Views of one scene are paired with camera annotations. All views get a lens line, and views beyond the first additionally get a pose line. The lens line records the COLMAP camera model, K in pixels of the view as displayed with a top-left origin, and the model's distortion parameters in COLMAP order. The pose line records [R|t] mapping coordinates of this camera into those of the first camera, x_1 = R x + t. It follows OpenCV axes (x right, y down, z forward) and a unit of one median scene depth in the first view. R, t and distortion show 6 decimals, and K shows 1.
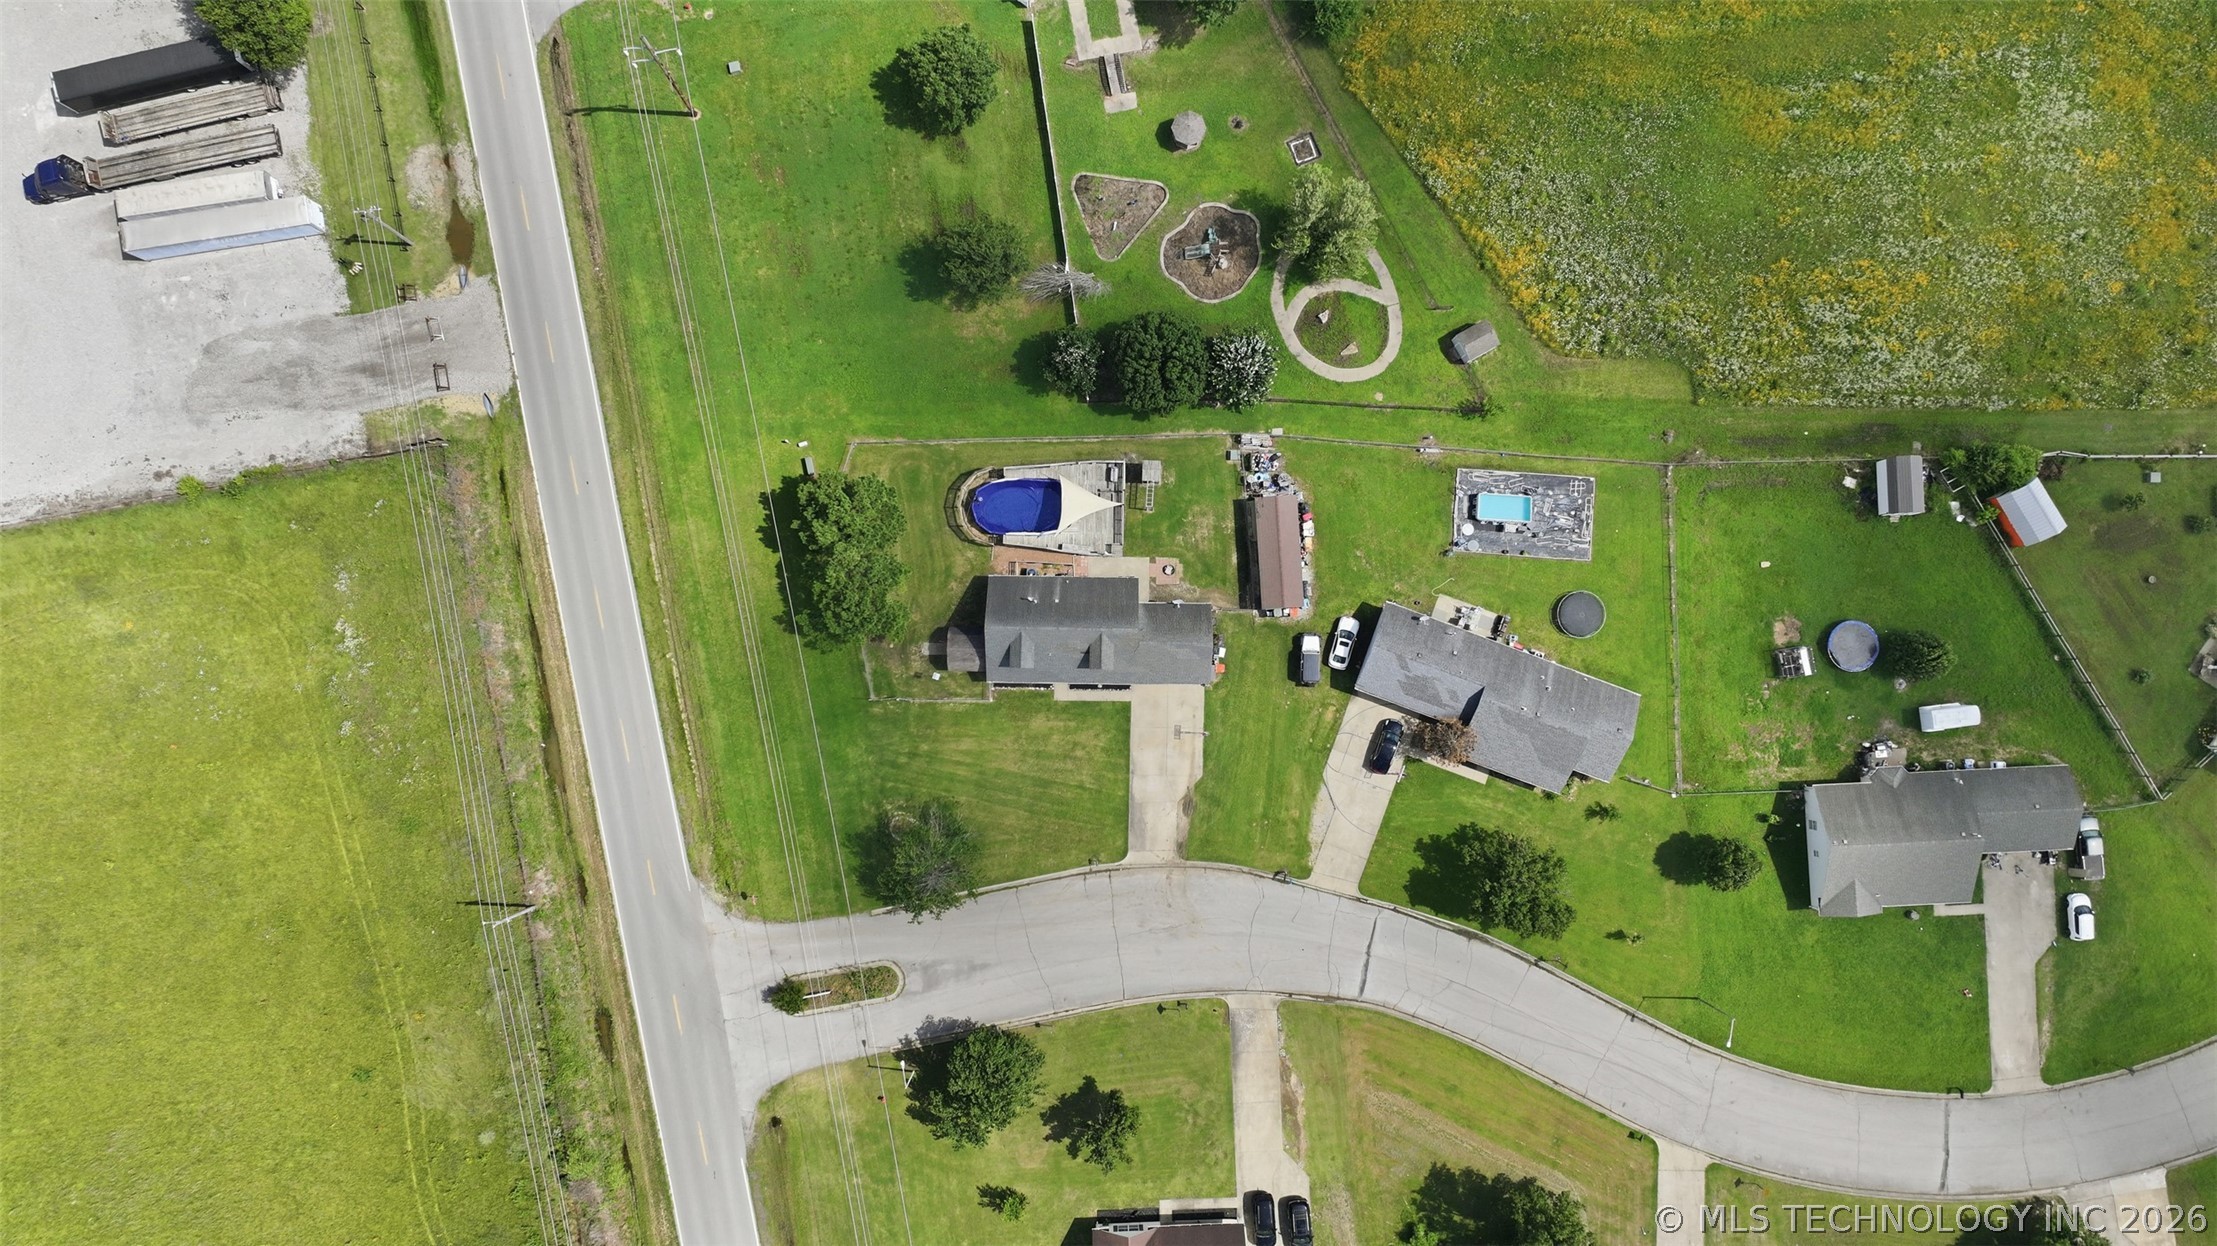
lens RADIAL K [[1562.1, 0, 1108.6], [0, 1562.1, 615.3], [0, 0, 1]] dist [-0.006829, 0.023426]
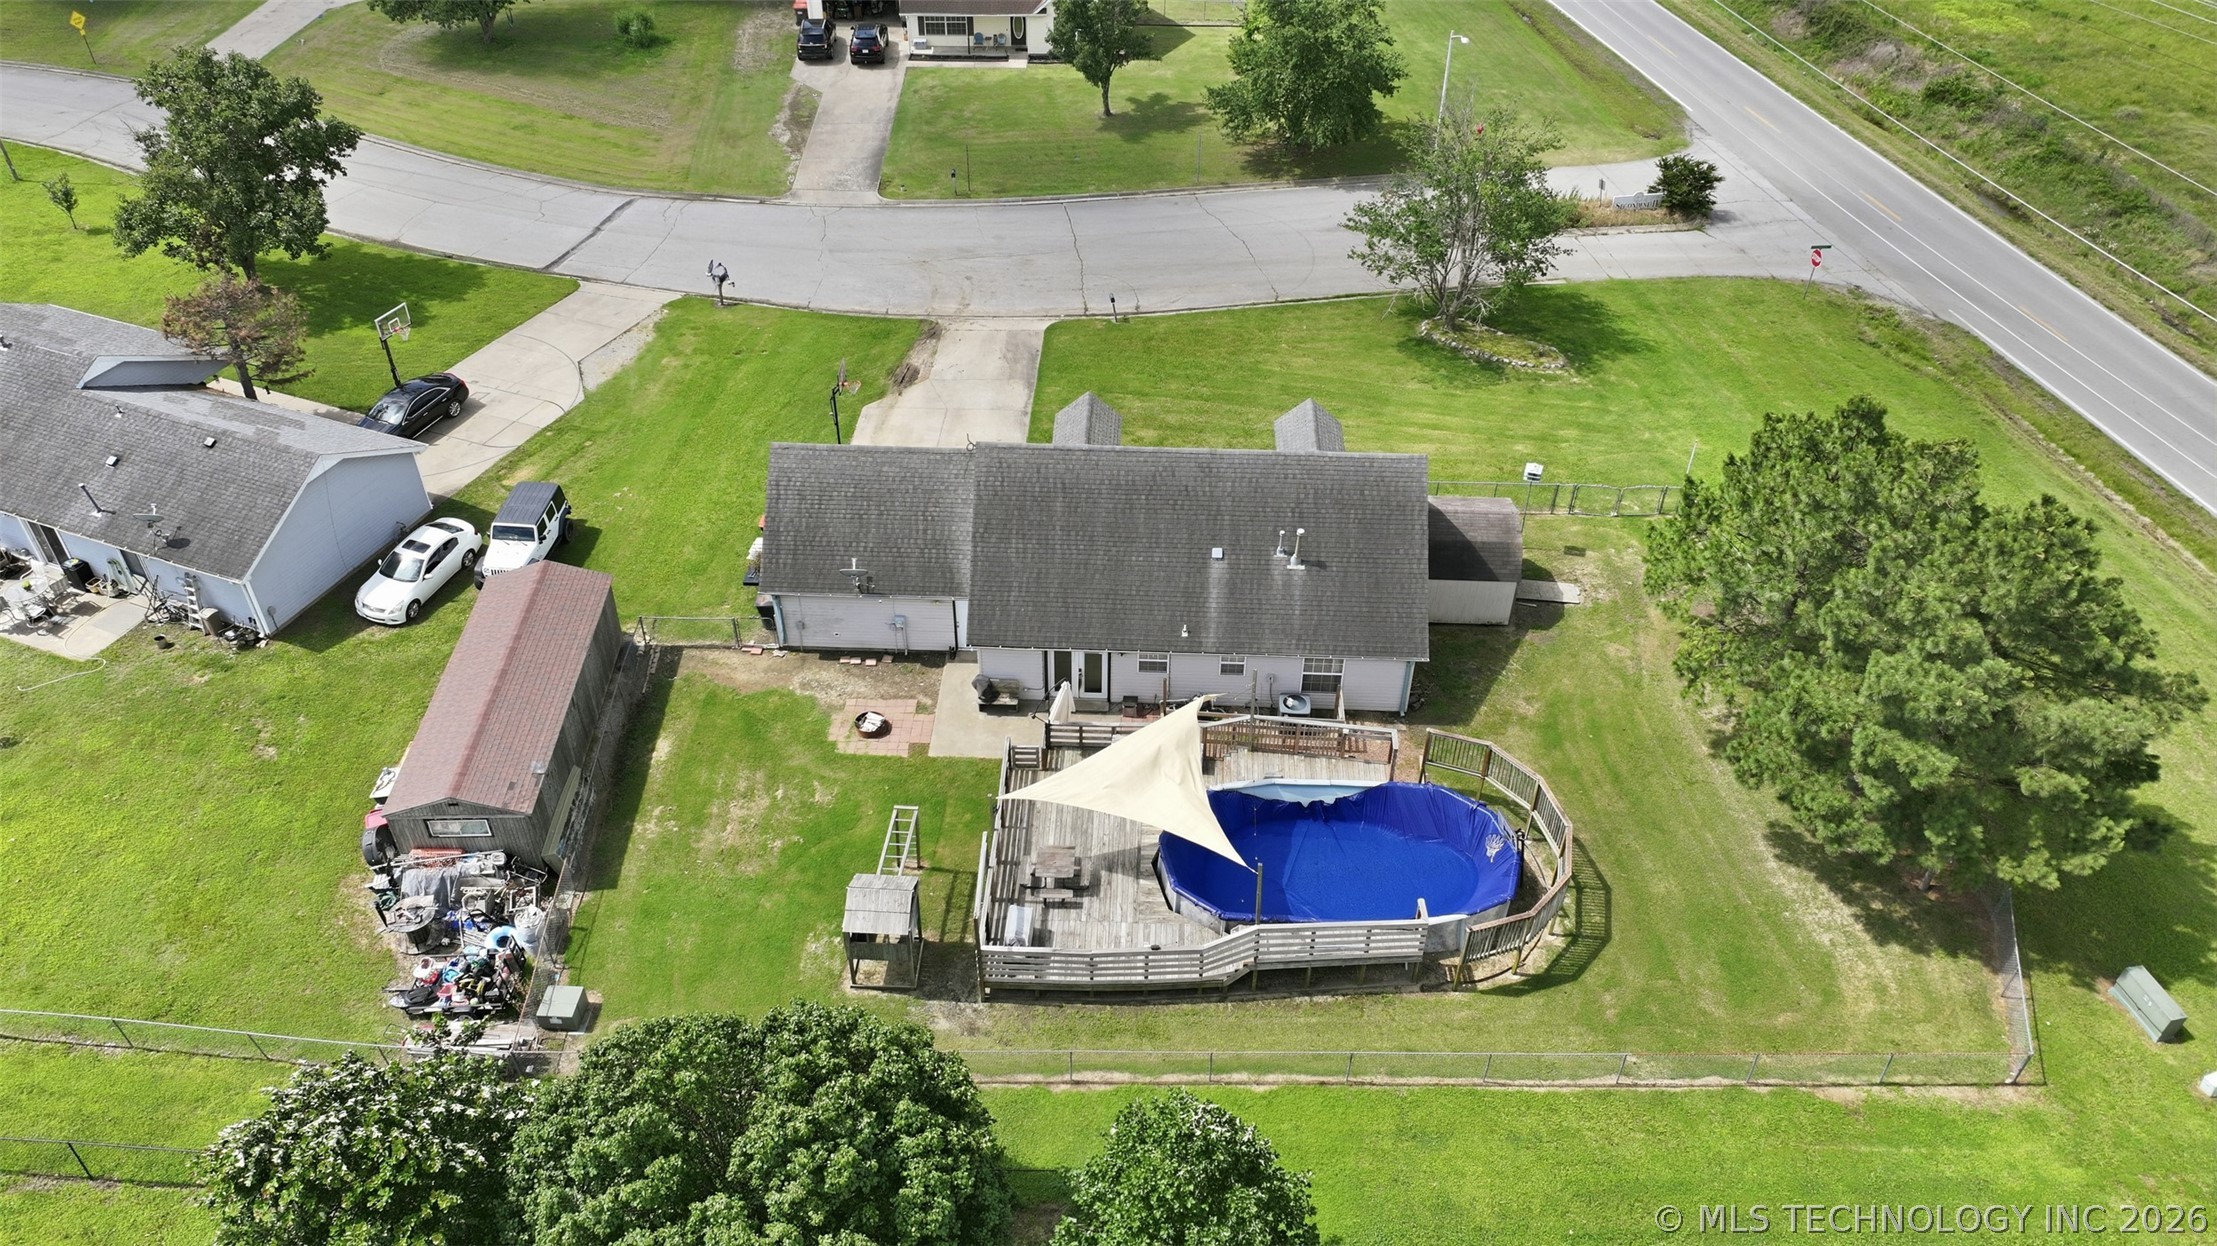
lens RADIAL K [[1556.2, 0, 1108.8], [0, 1556.2, 612.2], [0, 0, 1]] dist [0.007733, -0.004456]
pose [[-0.999642, -0.025045, 0.009466, -0.013242], [0.022519, -0.595264, 0.803214, -0.275086], [-0.014482, 0.803140, 0.595615, 0.788810]]
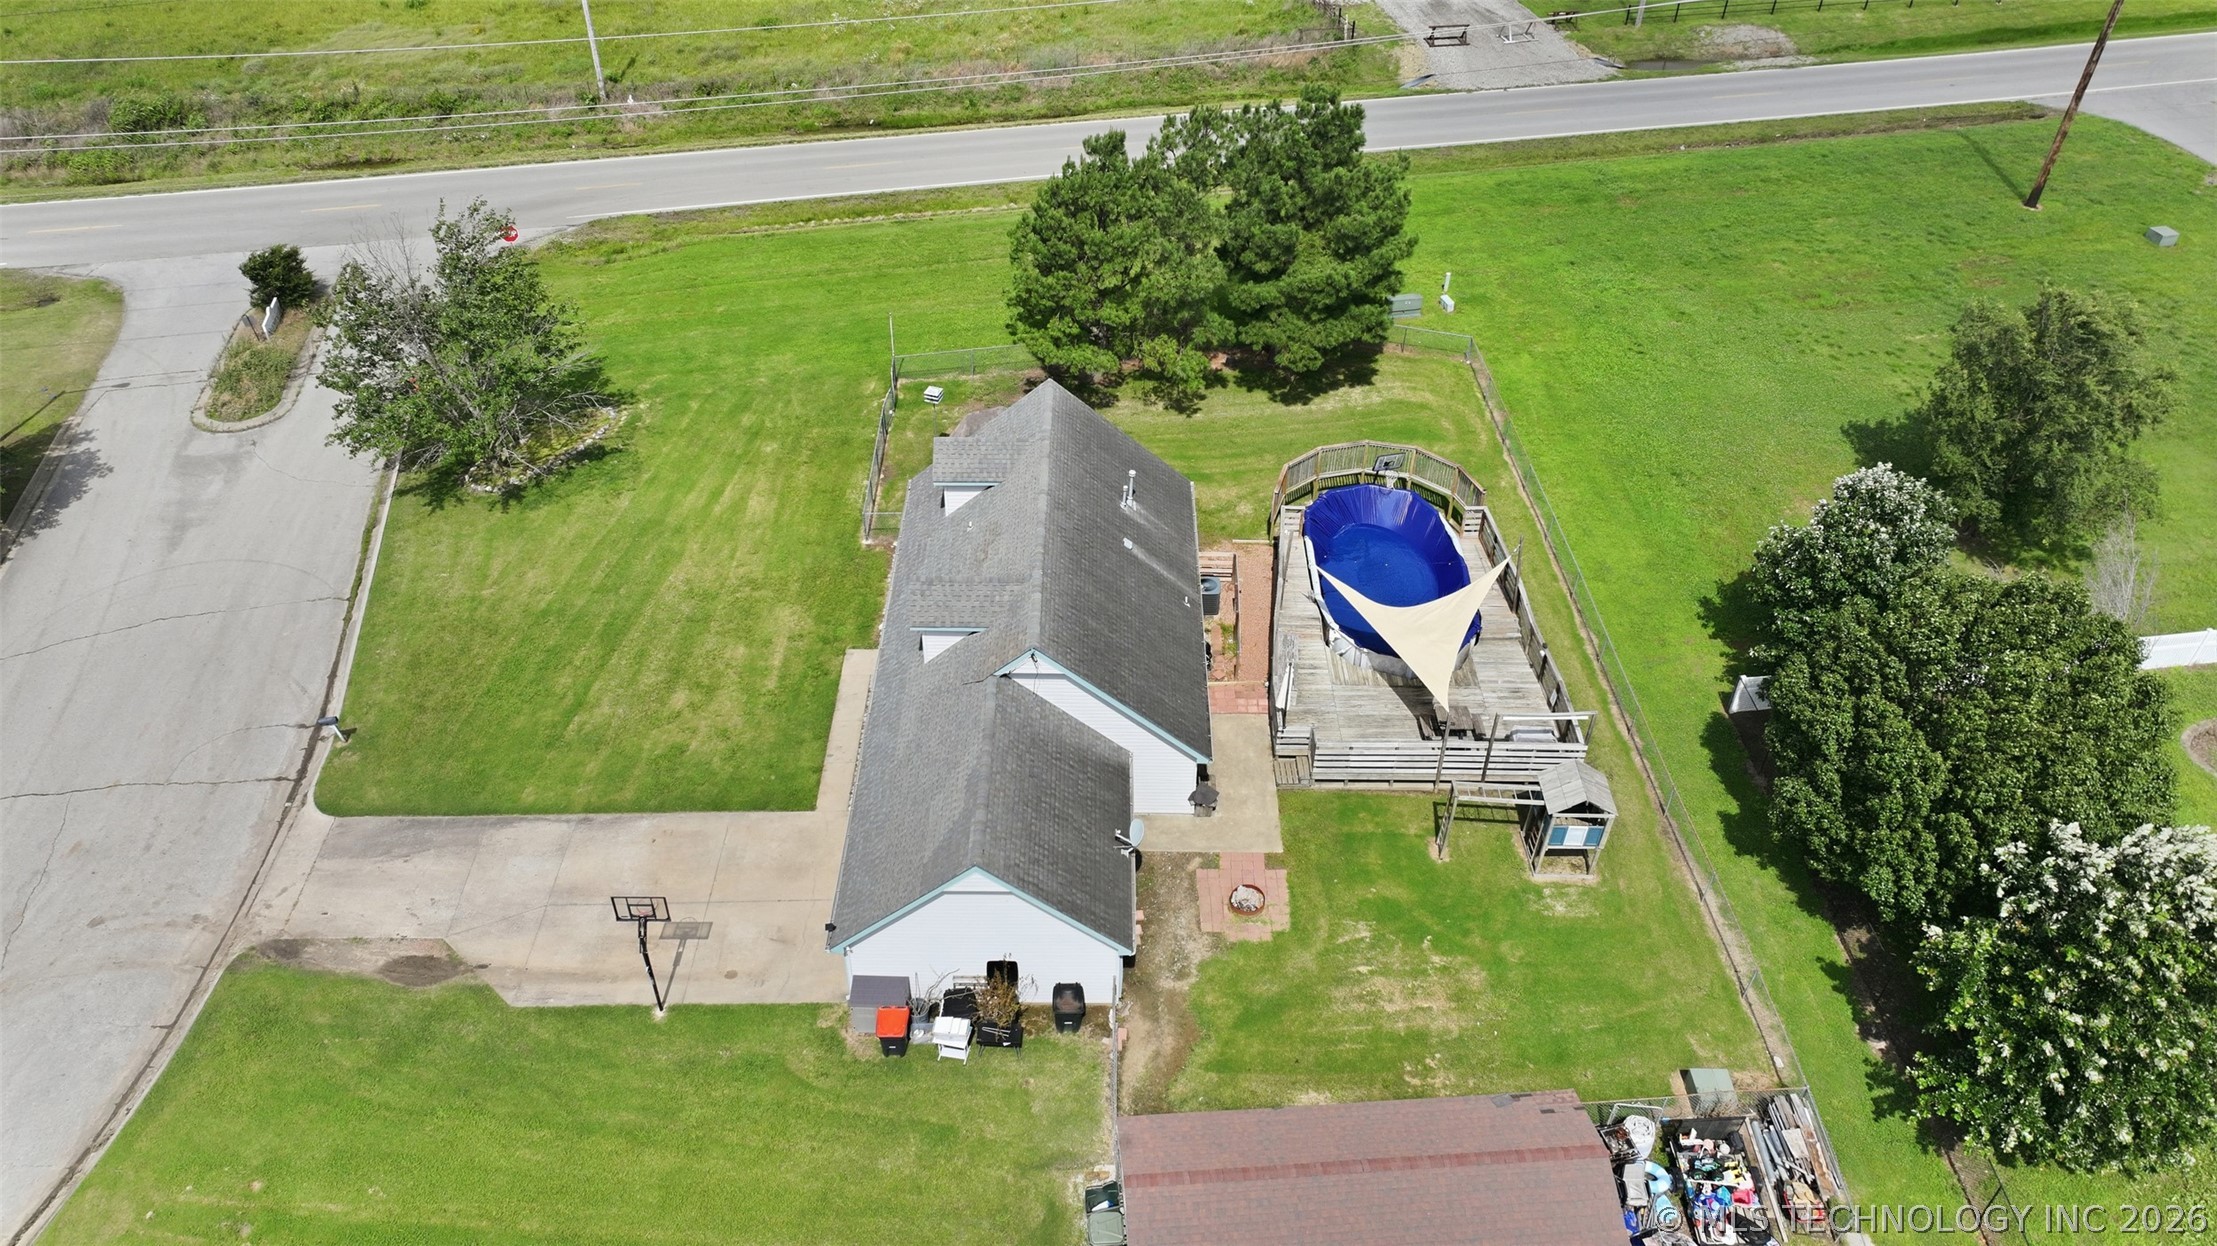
lens RADIAL K [[1562.1, 0, 1108.6], [0, 1562.1, 615.3], [0, 0, 1]] dist [-0.006829, 0.023426]
pose [[0.014815, 0.623891, -0.781371, 0.233829], [-0.999614, 0.027598, 0.003082, -0.005412], [0.023487, 0.781024, 0.624060, 0.777106]]
